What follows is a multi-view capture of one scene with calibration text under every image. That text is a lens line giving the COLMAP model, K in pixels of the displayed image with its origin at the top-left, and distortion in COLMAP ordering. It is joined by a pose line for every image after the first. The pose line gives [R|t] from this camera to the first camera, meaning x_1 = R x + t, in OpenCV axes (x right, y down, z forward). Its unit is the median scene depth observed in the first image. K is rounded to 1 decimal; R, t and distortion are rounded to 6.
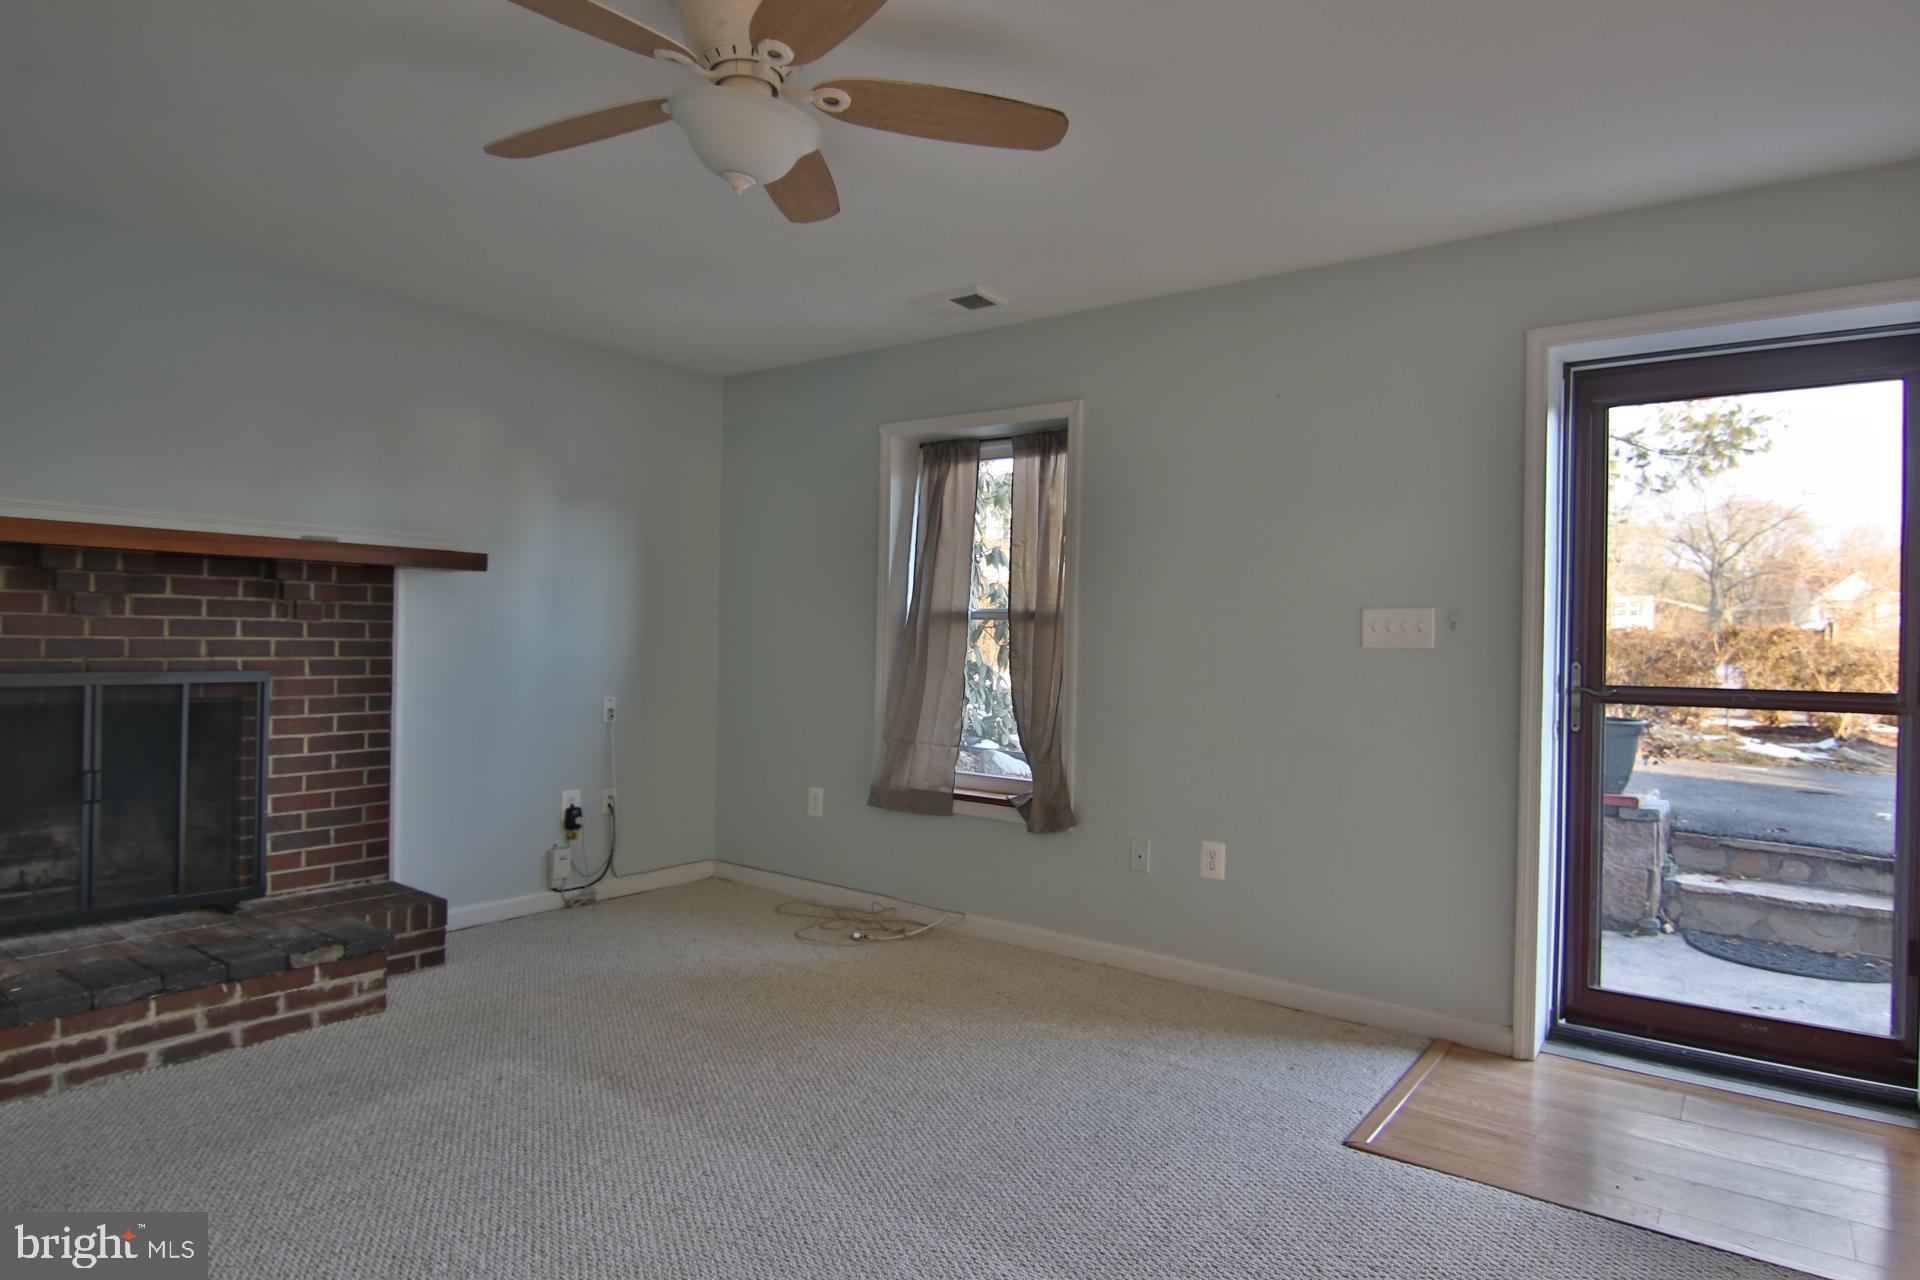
lens RADIAL K [[1087.6, 0, 960.0], [0, 1087.6, 640.0], [0, 0, 1]] dist [0.002184, -0.019928]
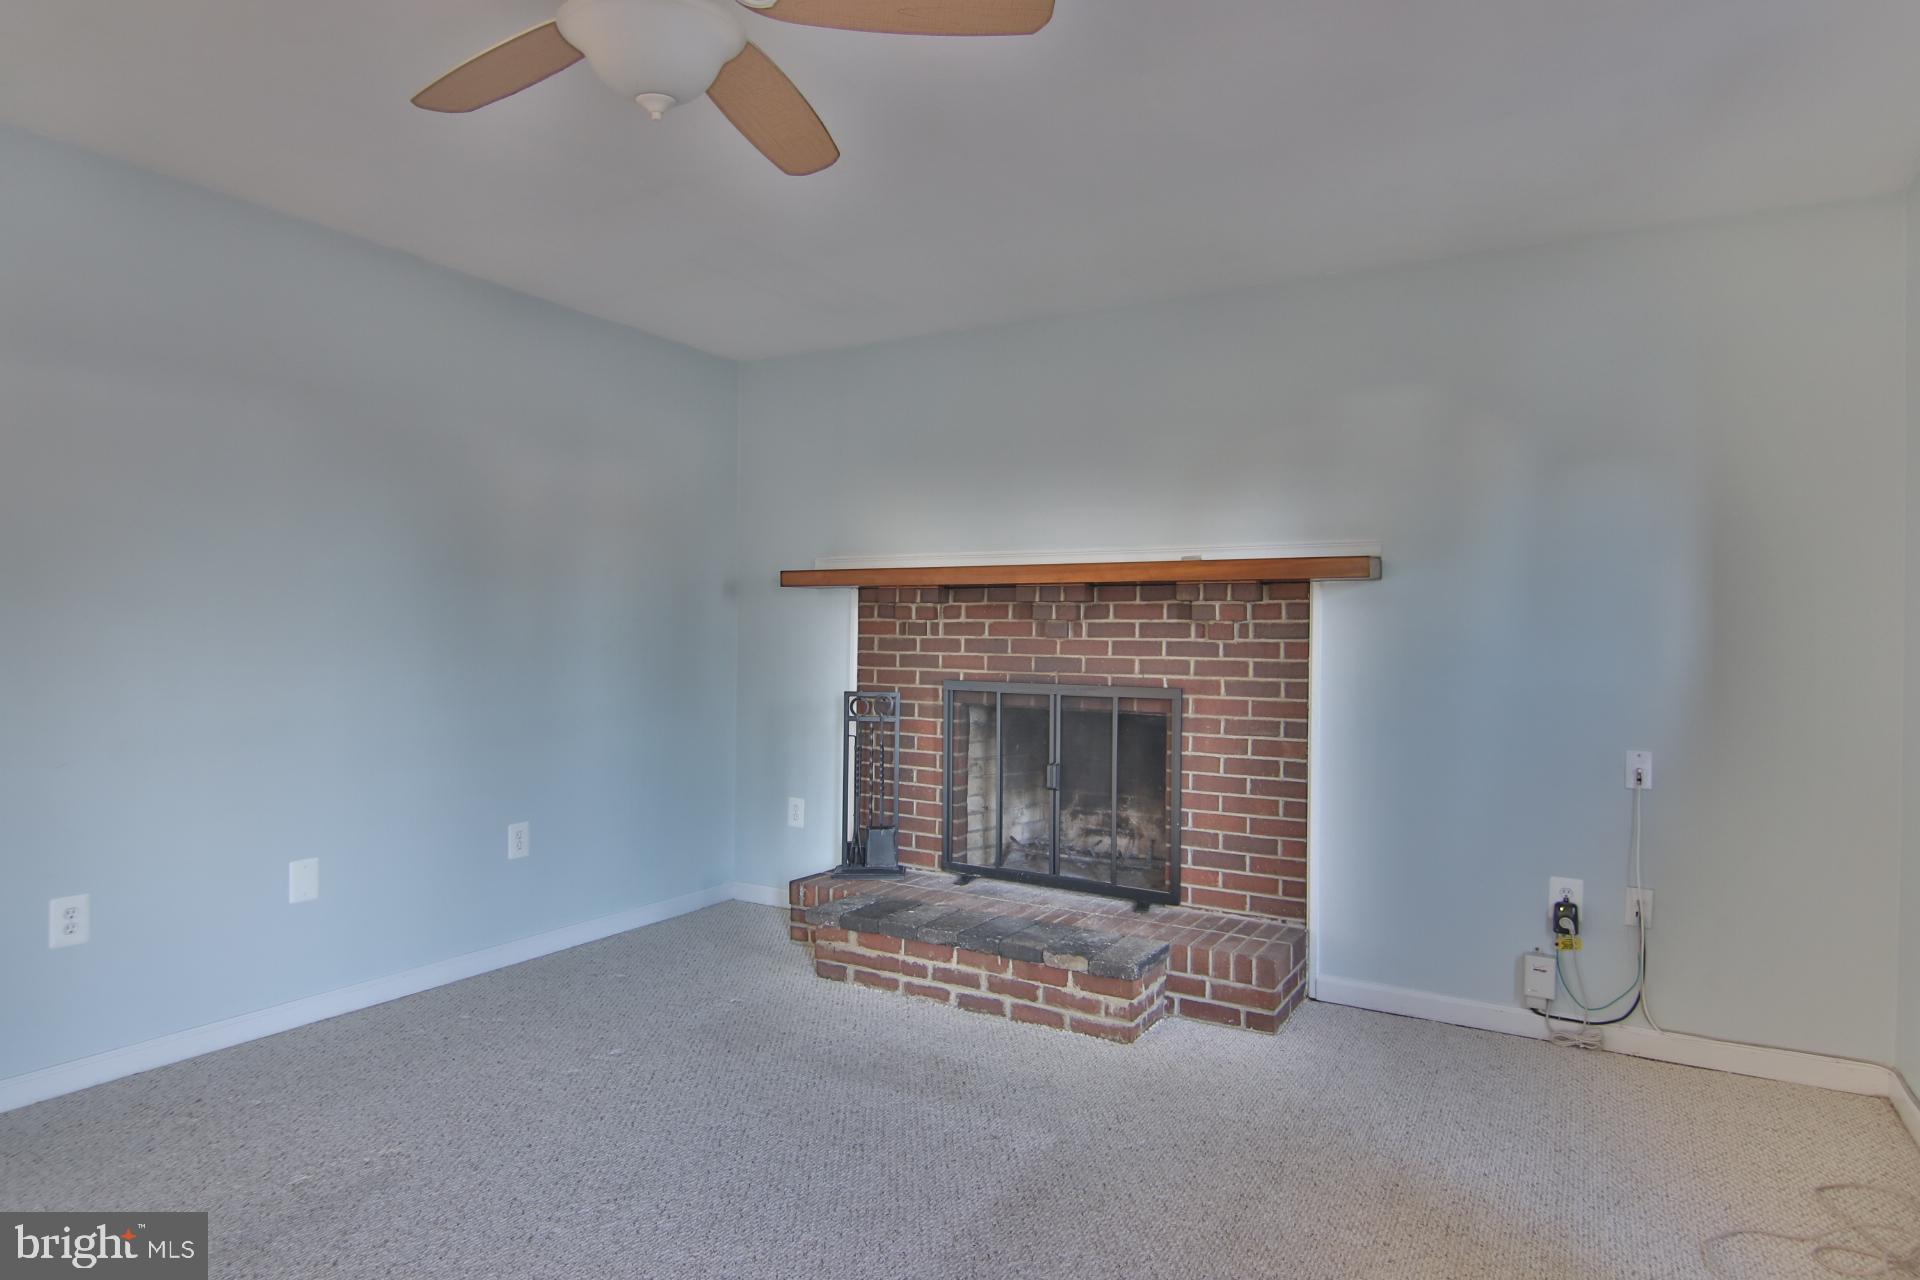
lens RADIAL K [[1087.6, 0, 960.0], [0, 1087.6, 640.0], [0, 0, 1]] dist [0.002184, -0.019928]
pose [[0.108823, -0.015983, -0.993933, 0.378913], [-0.012983, 0.999763, -0.017498, 0.002305], [0.993976, 0.014808, 0.108589, 0.674500]]
